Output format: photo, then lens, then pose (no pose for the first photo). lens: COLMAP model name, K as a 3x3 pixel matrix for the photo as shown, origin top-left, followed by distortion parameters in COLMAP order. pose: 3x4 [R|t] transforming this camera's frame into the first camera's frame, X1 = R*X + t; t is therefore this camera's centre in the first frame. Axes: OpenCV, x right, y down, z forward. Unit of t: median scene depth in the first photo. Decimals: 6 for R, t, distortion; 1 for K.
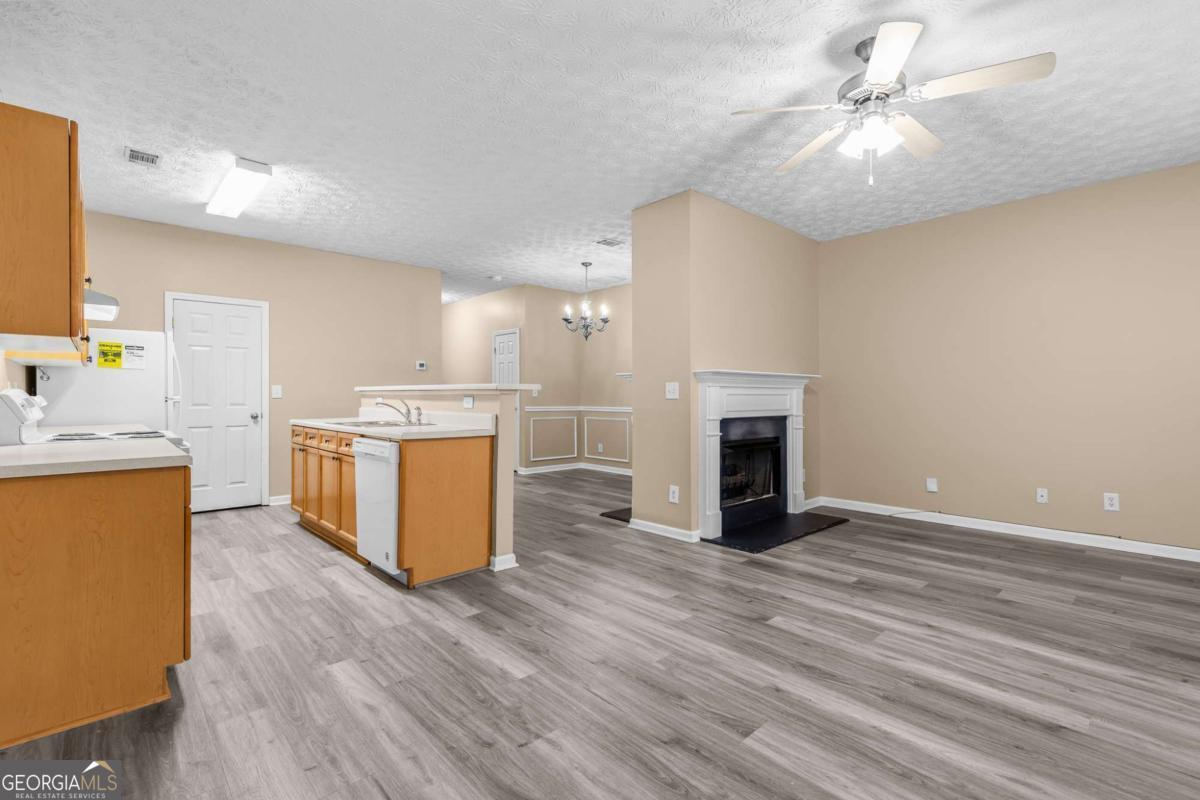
lens RADIAL K [[557.5, 0, 619.5], [0, 557.5, 397.6], [0, 0, 1]] dist [0.001083, -0.000479]
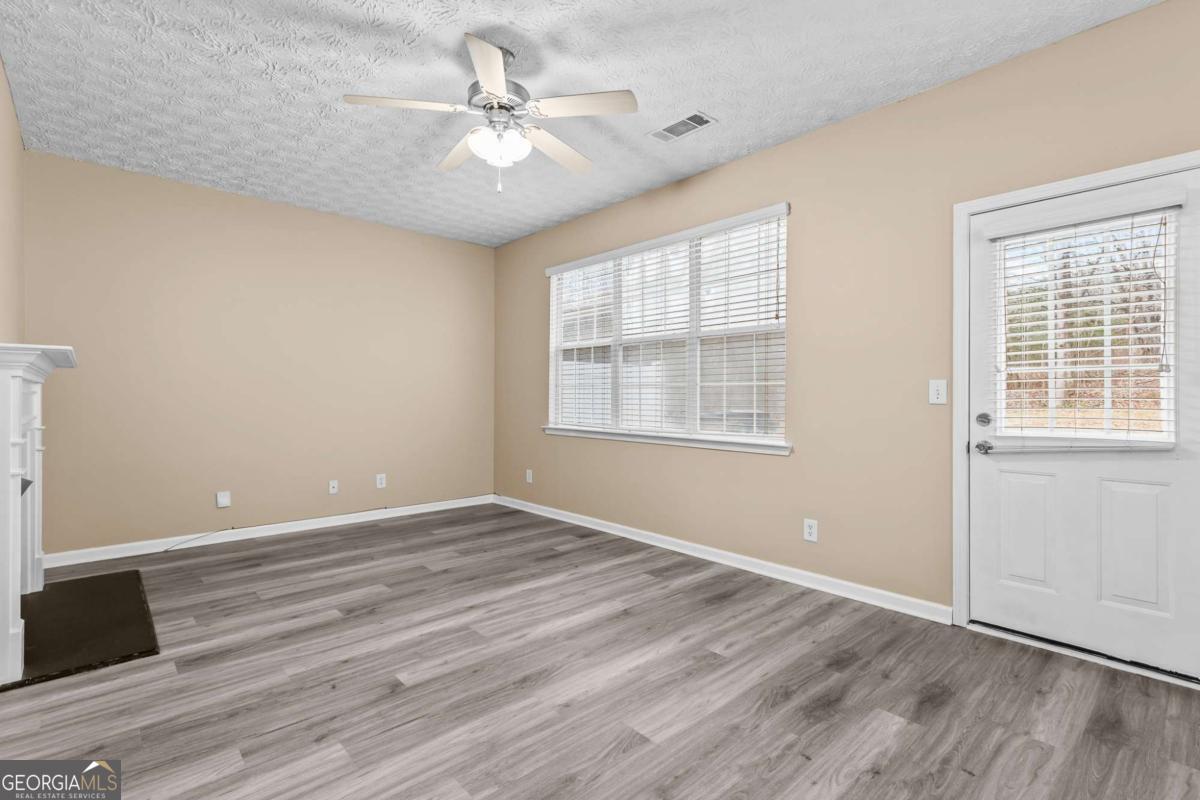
lens RADIAL K [[550.8, 0, 600.0], [0, 550.8, 400.0], [0, 0, 1]] dist [0.001094, -0.000148]
pose [[0.019876, -0.006792, 0.999779, -0.366660], [0.004936, 0.999965, 0.006695, -0.000115], [-0.999790, 0.004801, 0.019909, 0.523734]]
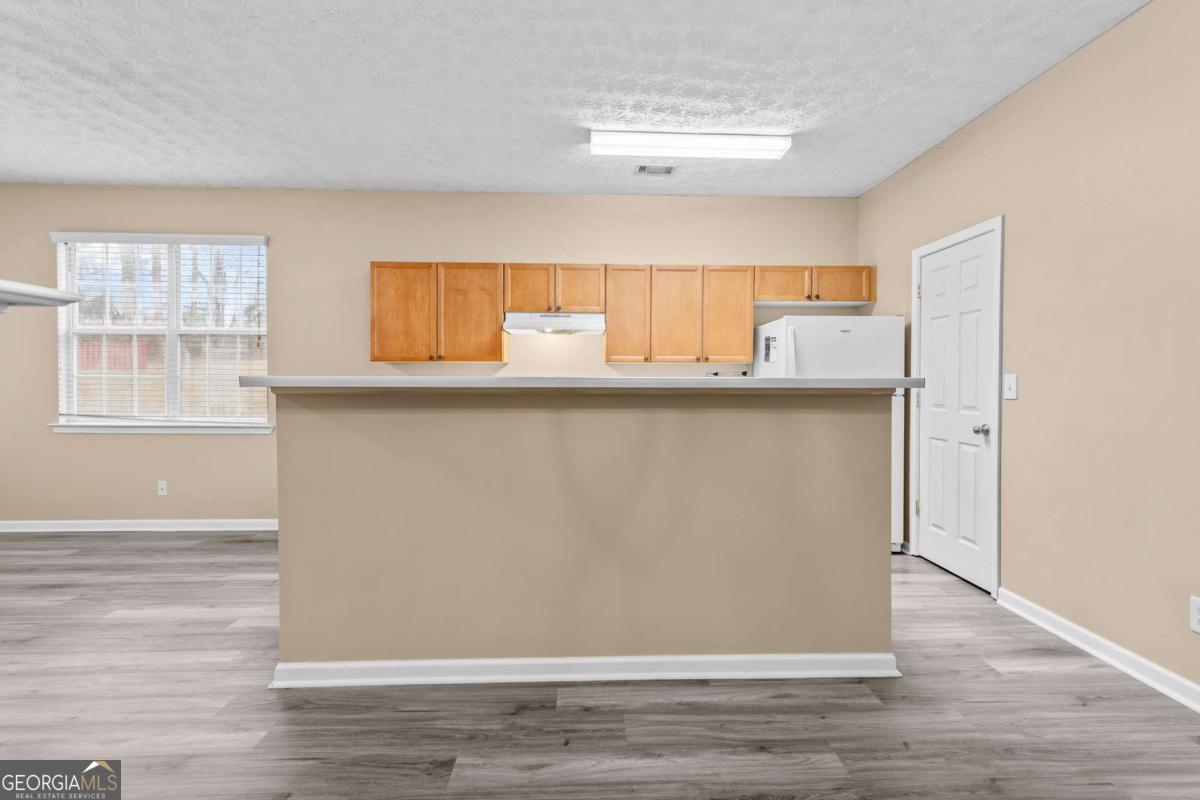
lens RADIAL K [[557.7, 0, 602.9], [0, 557.7, 388.1], [0, 0, 1]] dist [0.000602, 0.000184]
pose [[-0.663892, 0.006787, -0.747797, 0.019539], [-0.008263, 0.999831, 0.016410, -0.022132], [0.747783, 0.017074, -0.663724, 1.589261]]
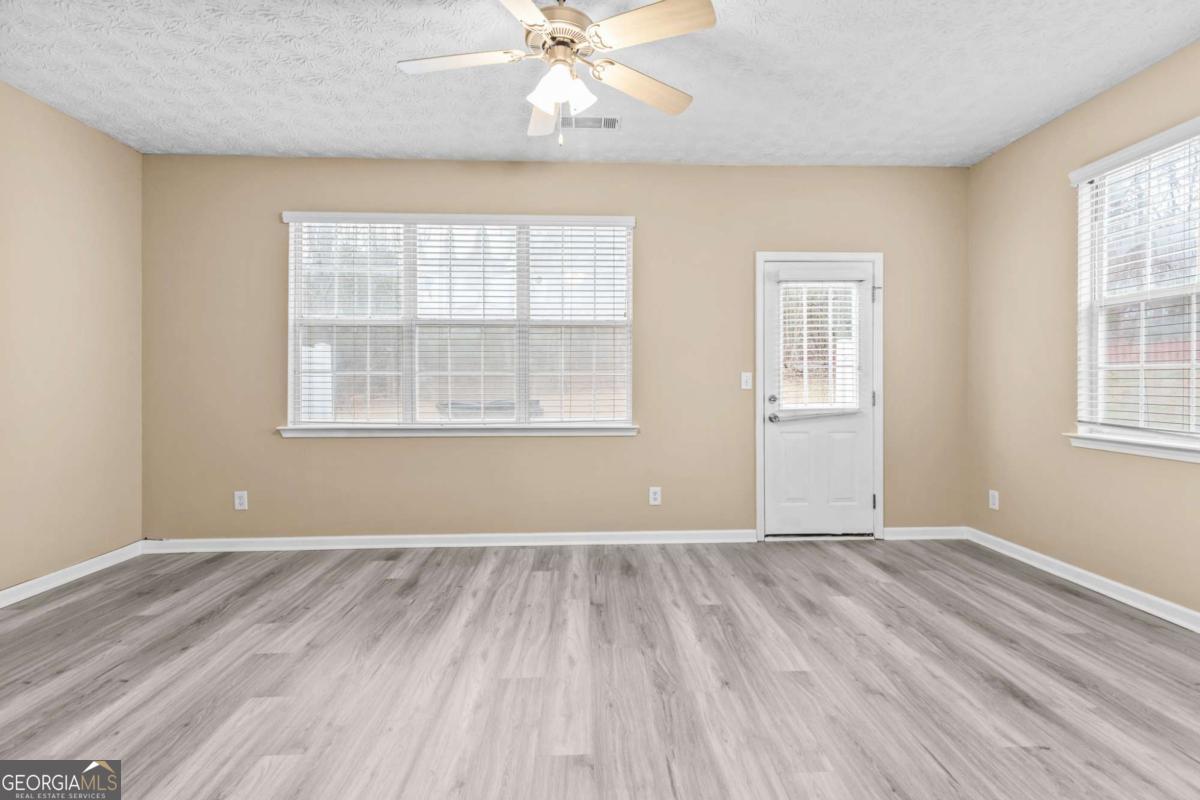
lens RADIAL K [[553.0, 0, 609.6], [0, 553.0, 389.9], [0, 0, 1]] dist [0.002413, -0.000325]
pose [[-0.755920, -0.002252, 0.654660, -0.111071], [0.008537, 0.999875, 0.013298, -0.003043], [-0.654608, 0.015641, -0.755806, 1.056608]]
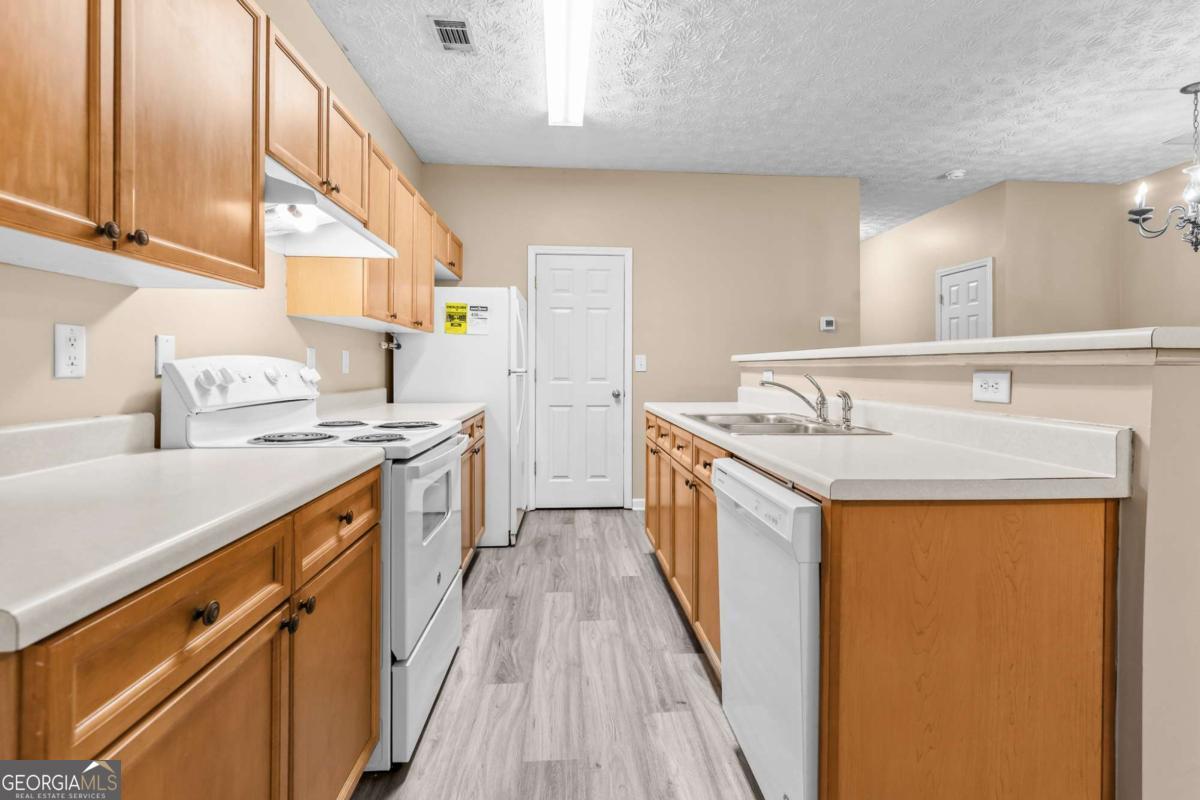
lens RADIAL K [[563.4, 0, 601.2], [0, 563.4, 364.4], [0, 0, 1]] dist [0.002982, -0.000482]
pose [[0.767478, -0.001936, -0.641072, -0.235296], [-0.005981, 0.999930, -0.010179, -0.000893], [0.641047, 0.011646, 0.767413, 0.549841]]
